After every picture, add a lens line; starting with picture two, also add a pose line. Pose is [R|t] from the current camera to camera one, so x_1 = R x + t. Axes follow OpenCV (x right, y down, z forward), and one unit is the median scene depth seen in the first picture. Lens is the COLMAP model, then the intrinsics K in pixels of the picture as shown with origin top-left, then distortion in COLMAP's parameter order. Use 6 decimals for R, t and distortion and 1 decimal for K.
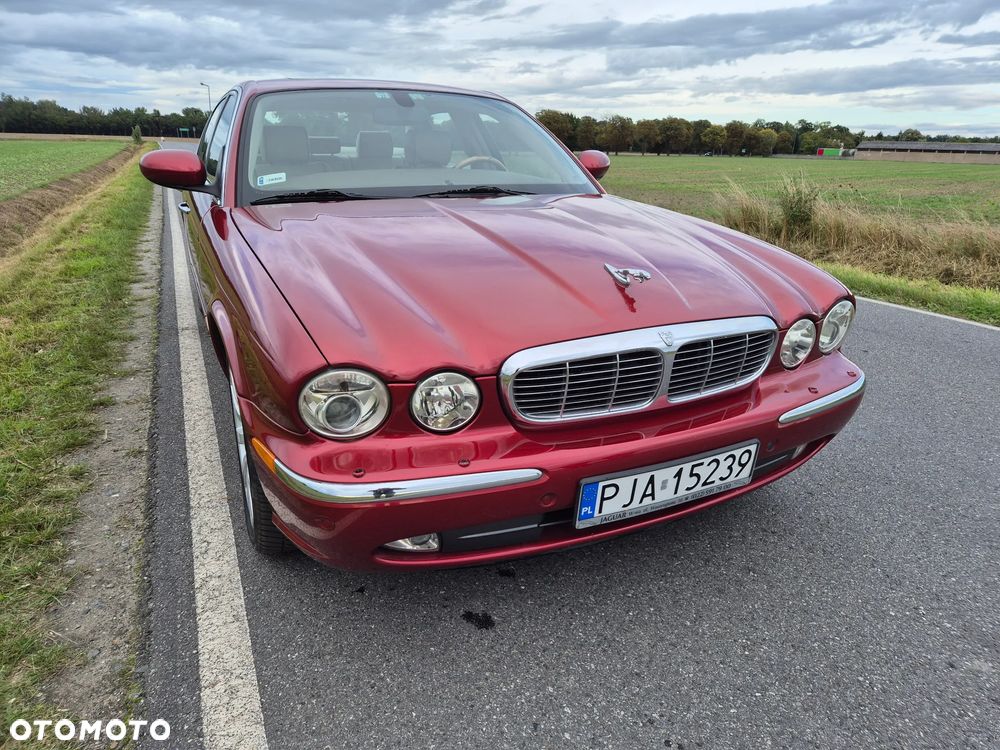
lens RADIAL K [[670.5, 0, 509.5], [0, 670.5, 383.3], [0, 0, 1]] dist [0.074199, -0.065109]
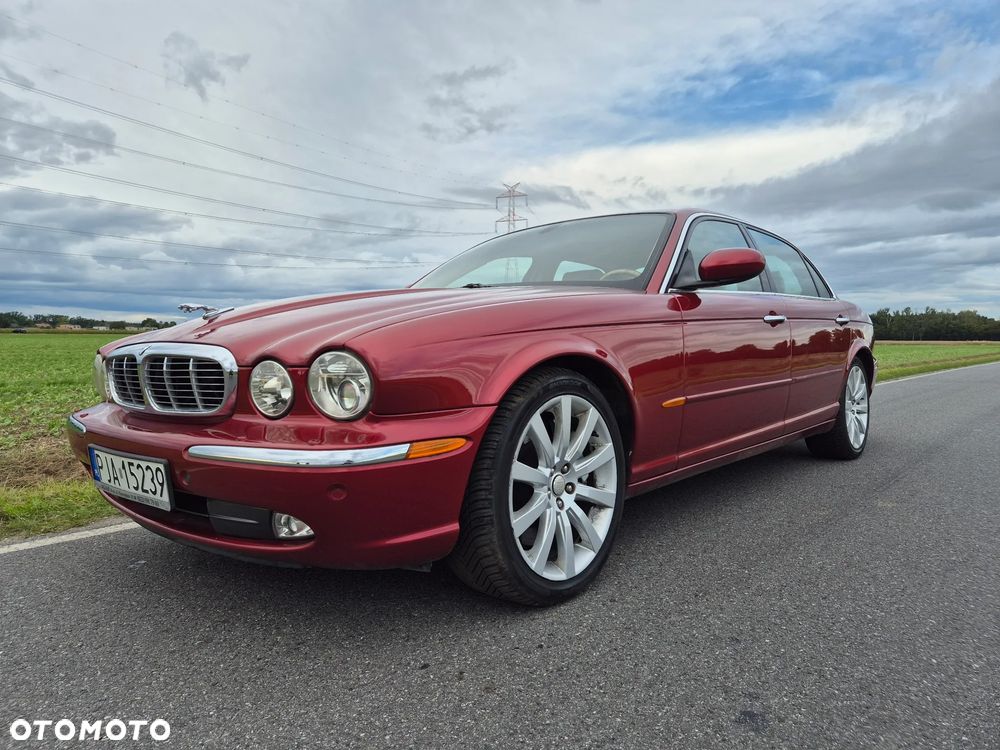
lens RADIAL K [[670.5, 0, 503.0], [0, 670.5, 366.2], [0, 0, 1]] dist [0.074199, -0.065109]
pose [[0.387745, 0.013073, -0.921674, 1.352140], [-0.297493, 0.948166, -0.111706, -0.078133], [0.872440, 0.317505, 0.371536, 0.924063]]
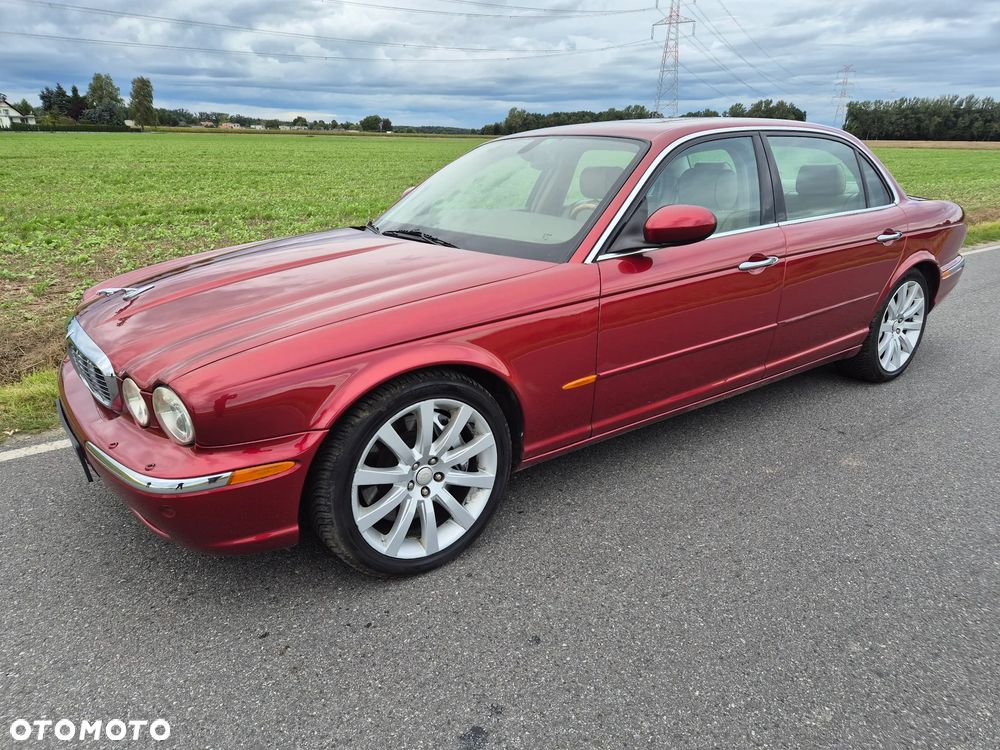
lens RADIAL K [[670.5, 0, 504.1], [0, 670.5, 382.0], [0, 0, 1]] dist [0.074199, -0.065109]
pose [[0.186894, 0.311083, -0.931825, 1.462667], [-0.326950, 0.914161, 0.239610, -0.509489], [0.926377, 0.259878, 0.272560, 1.220204]]
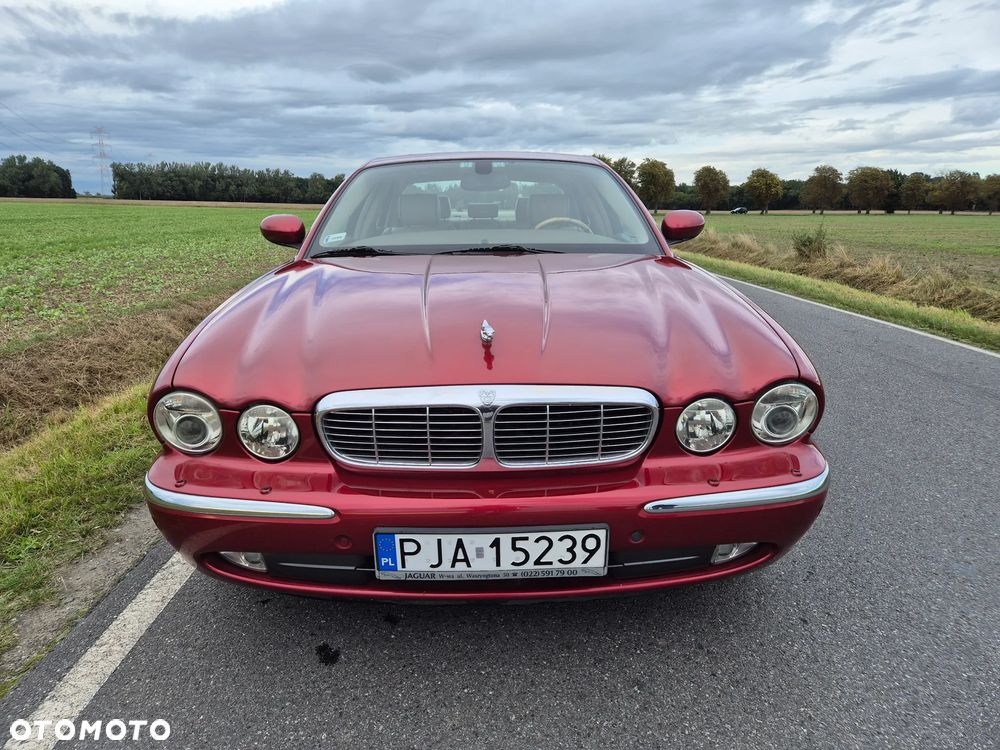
lens RADIAL K [[670.5, 0, 495.0], [0, 670.5, 373.6], [0, 0, 1]] dist [0.074199, -0.065109]
pose [[0.905912, 0.088905, -0.414028, 0.528263], [-0.129929, 0.988910, -0.071940, -0.027471], [0.403040, 0.118966, 0.907417, 0.107286]]
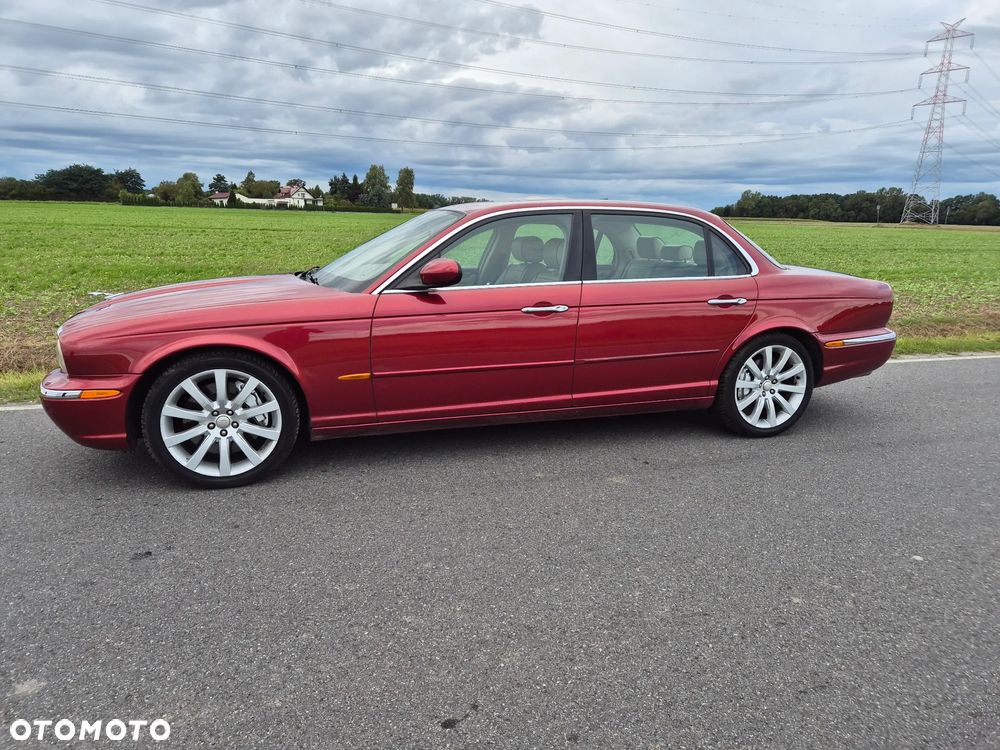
lens RADIAL K [[670.5, 0, 513.2], [0, 670.5, 380.7], [0, 0, 1]] dist [0.074199, -0.065109]
pose [[-0.134576, 0.208044, -0.968817, 1.992706], [-0.349465, 0.904925, 0.242867, -0.826239], [0.927234, 0.371251, -0.049077, 2.185398]]
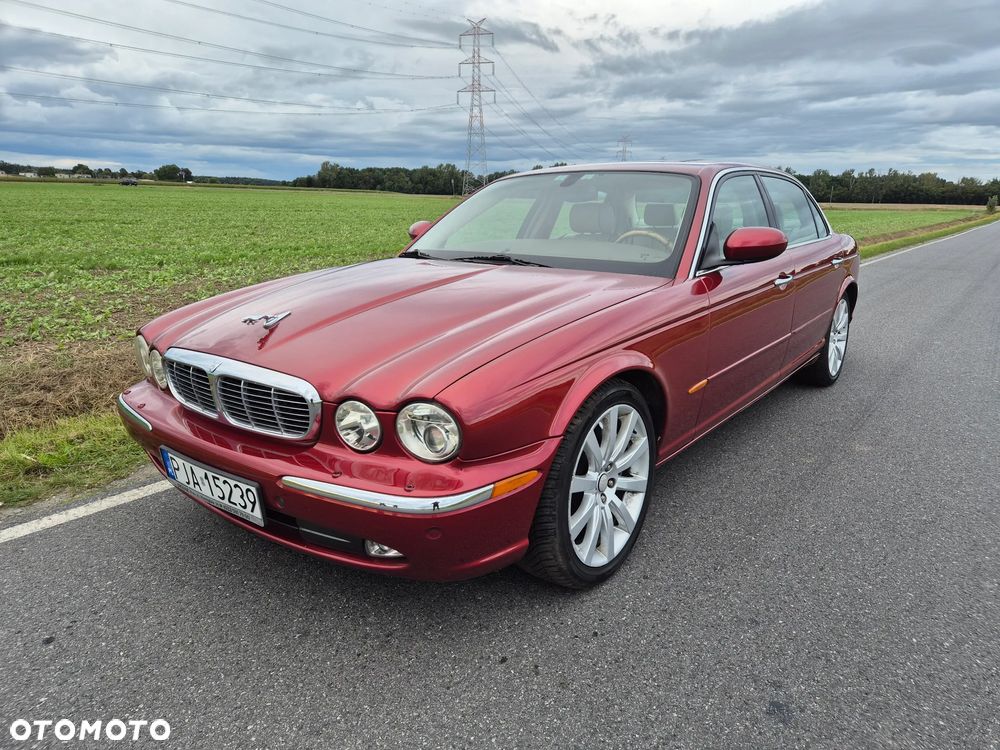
lens RADIAL K [[670.5, 0, 514.1], [0, 670.5, 367.1], [0, 0, 1]] dist [0.074199, -0.065109]
pose [[0.451343, 0.204003, -0.868719, 1.327798], [-0.302916, 0.950737, 0.065884, -0.266472], [0.839364, 0.233413, 0.490904, 0.697858]]
